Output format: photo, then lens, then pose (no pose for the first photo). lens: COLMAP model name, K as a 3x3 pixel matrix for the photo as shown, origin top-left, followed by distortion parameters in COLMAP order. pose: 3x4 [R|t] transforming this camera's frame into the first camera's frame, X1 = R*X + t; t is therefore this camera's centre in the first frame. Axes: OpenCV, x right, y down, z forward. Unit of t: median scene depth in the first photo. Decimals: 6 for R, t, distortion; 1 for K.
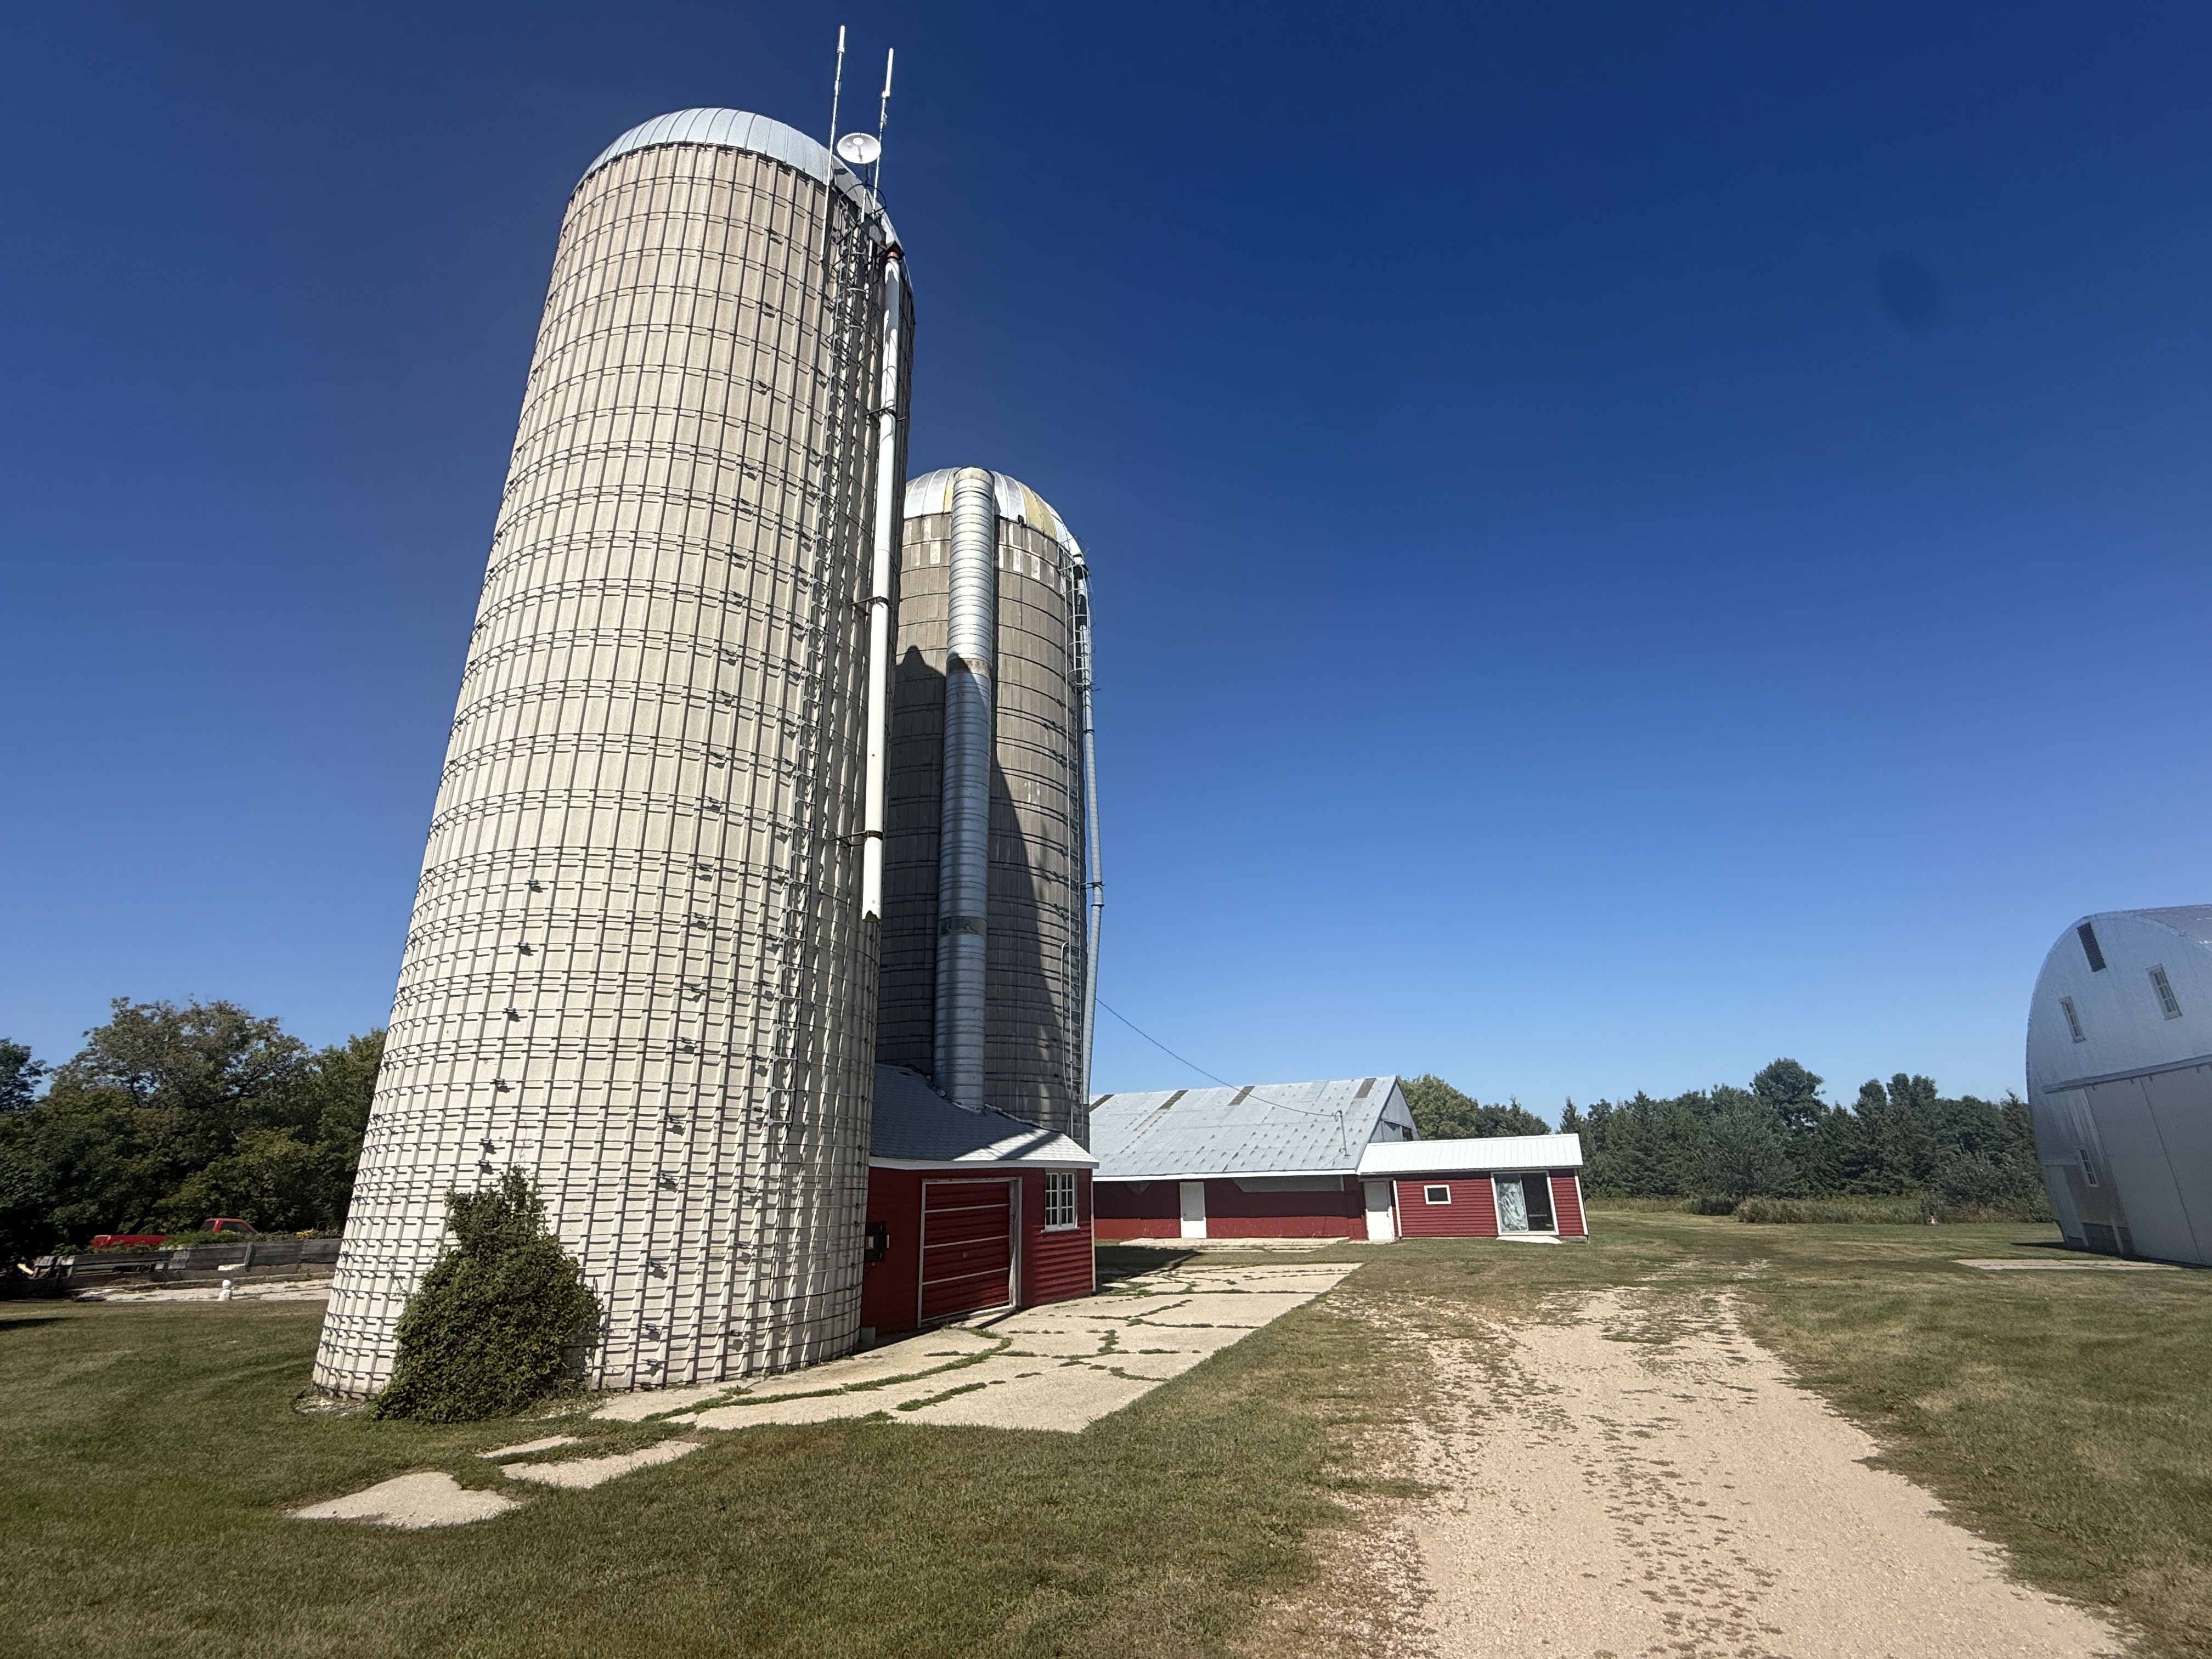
lens RADIAL K [[1017.5, 0, 1102.9], [0, 1017.5, 825.0], [0, 0, 1]] dist [-0.002524, -0.000041]
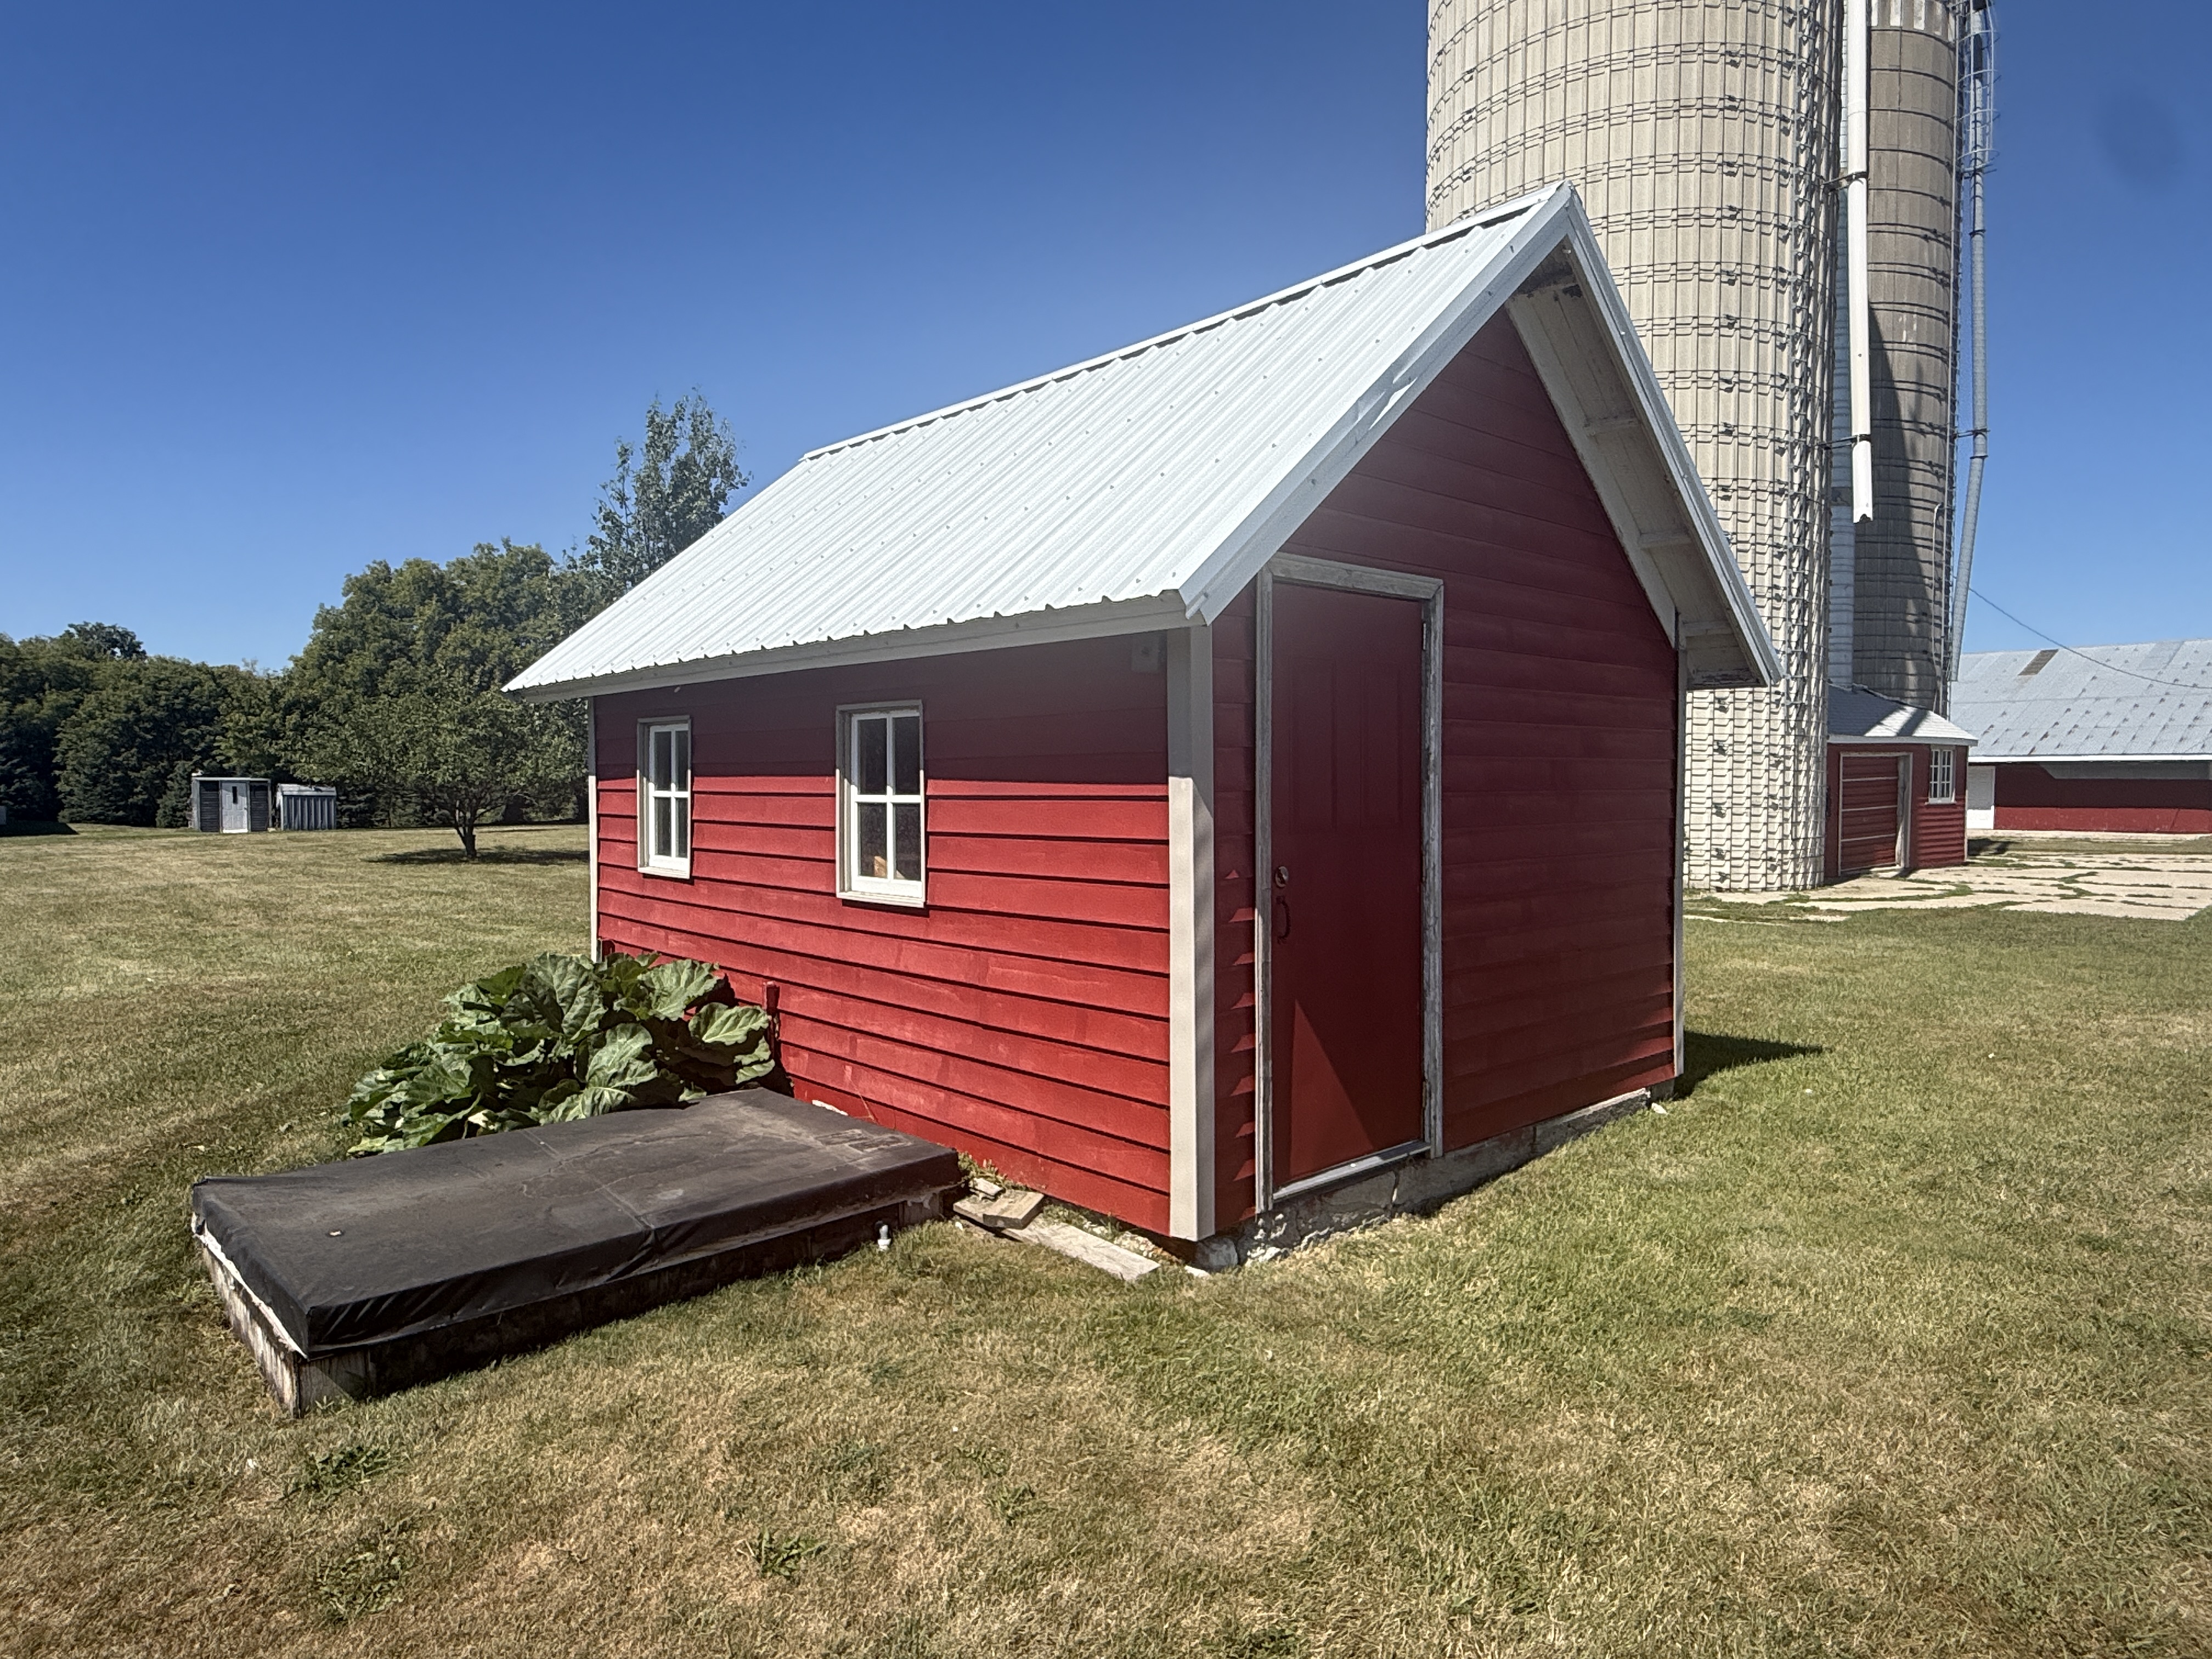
lens RADIAL K [[1319.3, 0, 1106.8], [0, 1319.3, 832.6], [0, 0, 1]] dist [0.000641, 0.000040]
pose [[0.914289, 0.039186, -0.403163, -0.380127], [0.116669, 0.927655, 0.354746, -0.190352], [0.387897, -0.371377, 0.843573, -0.613541]]
